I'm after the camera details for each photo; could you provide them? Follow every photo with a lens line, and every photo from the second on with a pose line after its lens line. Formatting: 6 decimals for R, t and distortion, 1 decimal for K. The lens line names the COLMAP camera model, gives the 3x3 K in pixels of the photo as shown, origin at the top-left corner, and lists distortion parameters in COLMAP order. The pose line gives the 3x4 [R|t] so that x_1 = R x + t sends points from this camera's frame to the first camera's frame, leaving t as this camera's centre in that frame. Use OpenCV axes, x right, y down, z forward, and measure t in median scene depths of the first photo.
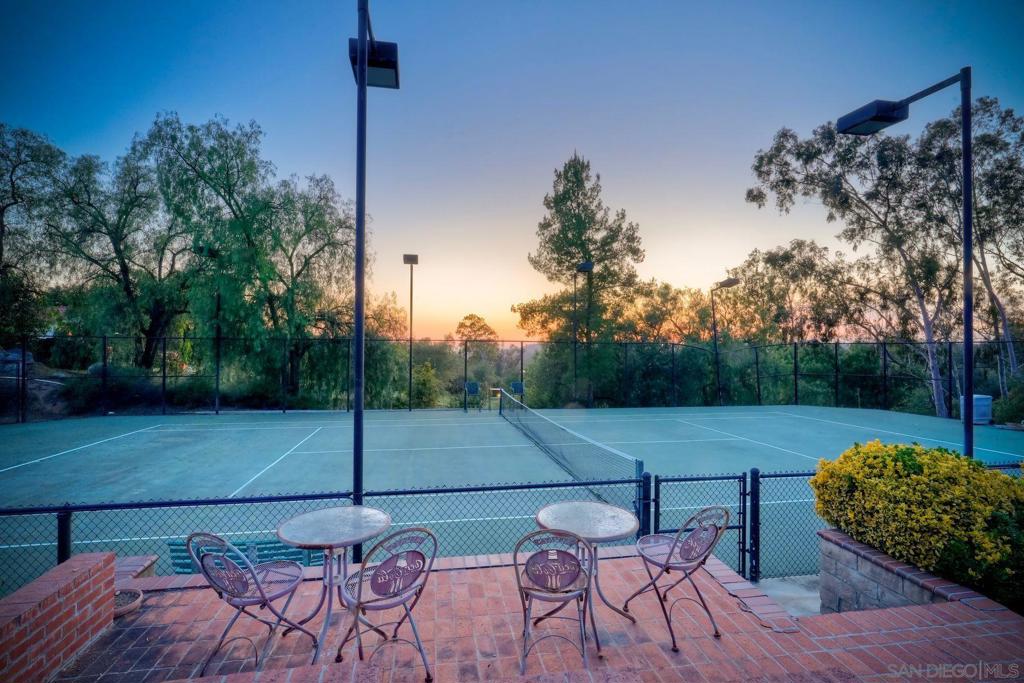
lens RADIAL K [[481.1, 0, 512.7], [0, 481.1, 339.7], [0, 0, 1]] dist [-0.002470, 0.000519]
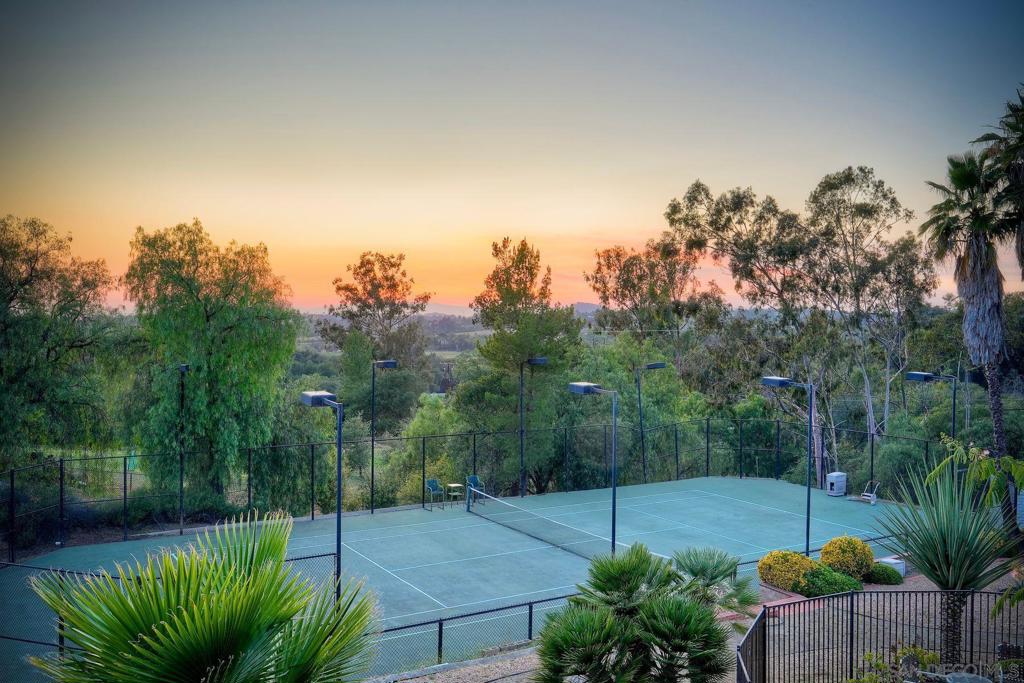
lens RADIAL K [[883.0, 0, 513.9], [0, 883.0, 341.7], [0, 0, 1]] dist [-0.001362, -0.001486]
pose [[0.932283, -0.004334, 0.361704, -0.503046], [-0.012767, 0.998911, 0.044875, -0.241205], [-0.361505, -0.046454, 0.931212, -0.633497]]
